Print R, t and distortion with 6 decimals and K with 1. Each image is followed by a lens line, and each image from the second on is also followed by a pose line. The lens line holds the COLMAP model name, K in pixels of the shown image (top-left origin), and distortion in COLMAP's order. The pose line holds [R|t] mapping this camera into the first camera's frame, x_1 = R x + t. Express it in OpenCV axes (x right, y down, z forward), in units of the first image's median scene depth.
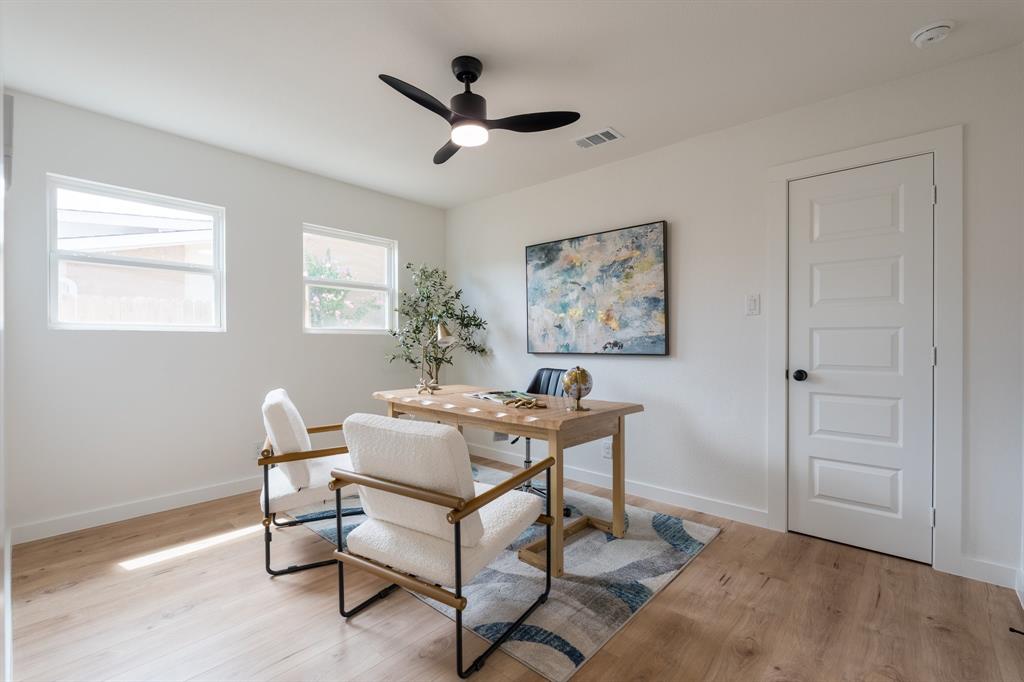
lens RADIAL K [[452.1, 0, 509.7], [0, 452.1, 350.2], [0, 0, 1]] dist [-0.002726, 0.000447]
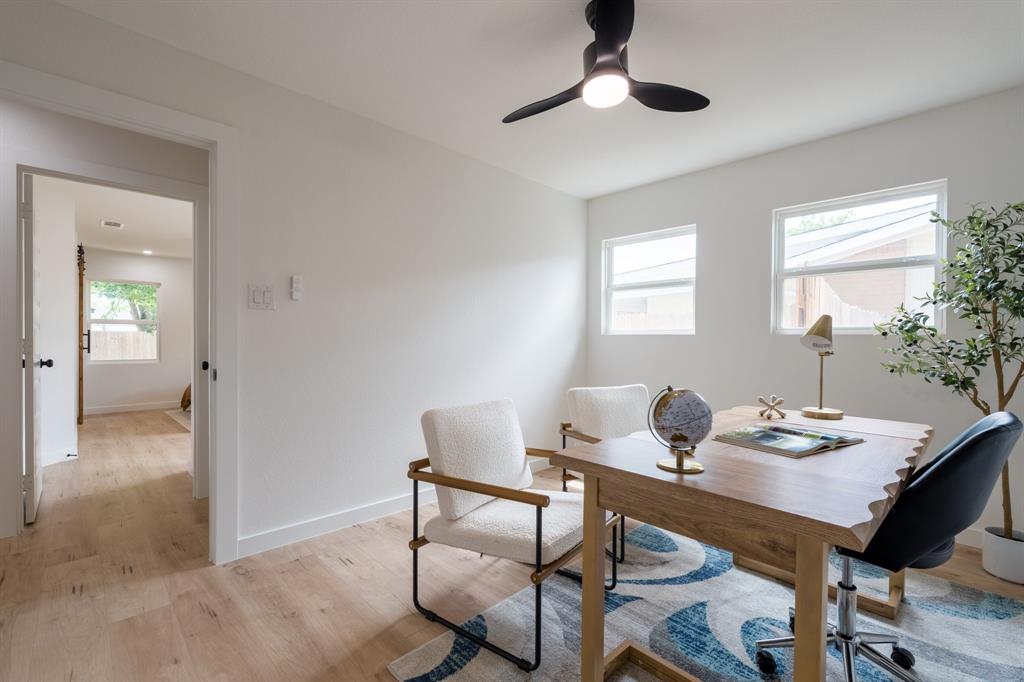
lens RADIAL K [[452.1, 0, 509.7], [0, 452.1, 350.2], [0, 0, 1]] dist [-0.002726, 0.000447]
pose [[-0.072334, 0.021288, -0.997153, 0.547805], [-0.033035, 0.999173, 0.023727, -0.011325], [0.996833, 0.034658, -0.071571, 0.652202]]
